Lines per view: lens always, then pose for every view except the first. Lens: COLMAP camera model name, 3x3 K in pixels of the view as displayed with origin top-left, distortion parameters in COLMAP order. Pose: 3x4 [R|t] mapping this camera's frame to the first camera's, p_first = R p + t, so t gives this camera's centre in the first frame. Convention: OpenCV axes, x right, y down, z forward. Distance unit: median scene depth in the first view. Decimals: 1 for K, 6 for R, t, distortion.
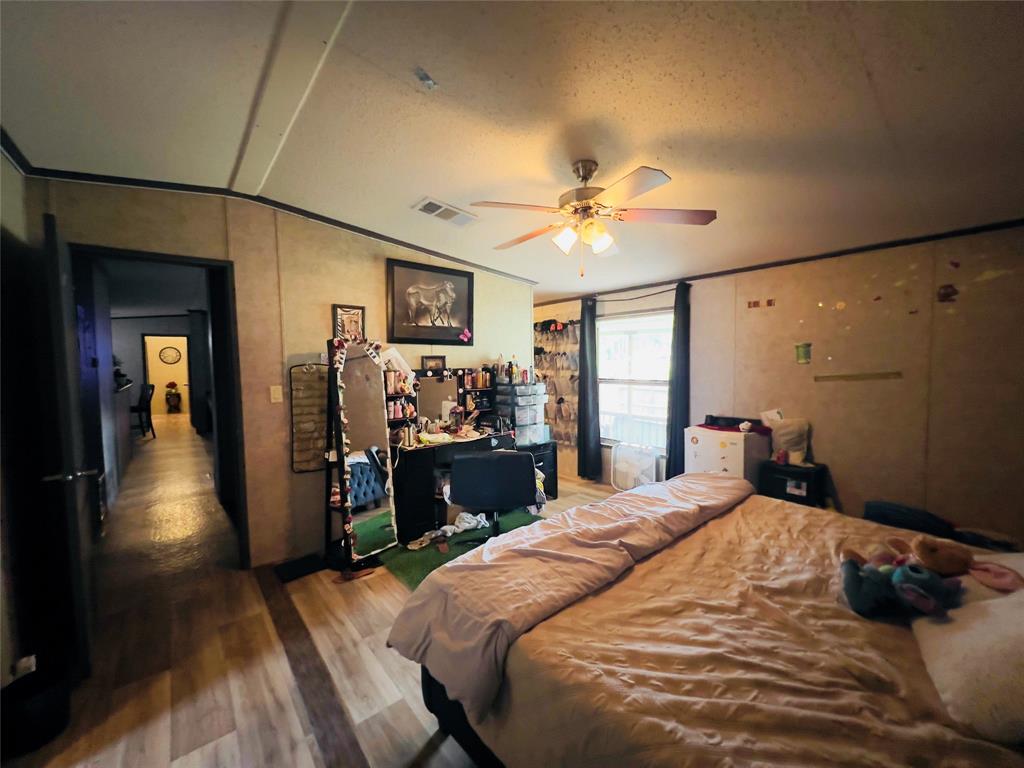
lens RADIAL K [[408.6, 0, 513.3], [0, 408.6, 383.6], [0, 0, 1]] dist [-0.003114, 0.000331]
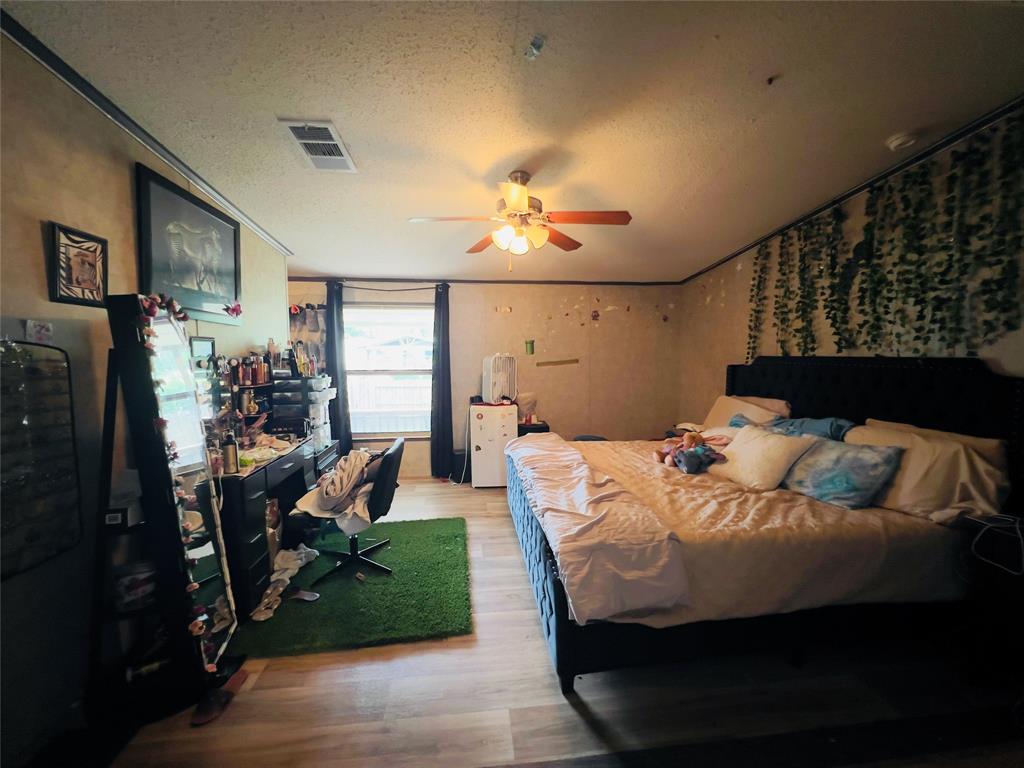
lens RADIAL K [[408.6, 0, 508.5], [0, 408.6, 384.3], [0, 0, 1]] dist [-0.003114, 0.000331]
pose [[0.551066, -0.048509, 0.833050, -0.534168], [0.041475, 0.998667, 0.030718, 0.009394], [-0.833430, 0.017623, 0.552344, 0.259917]]
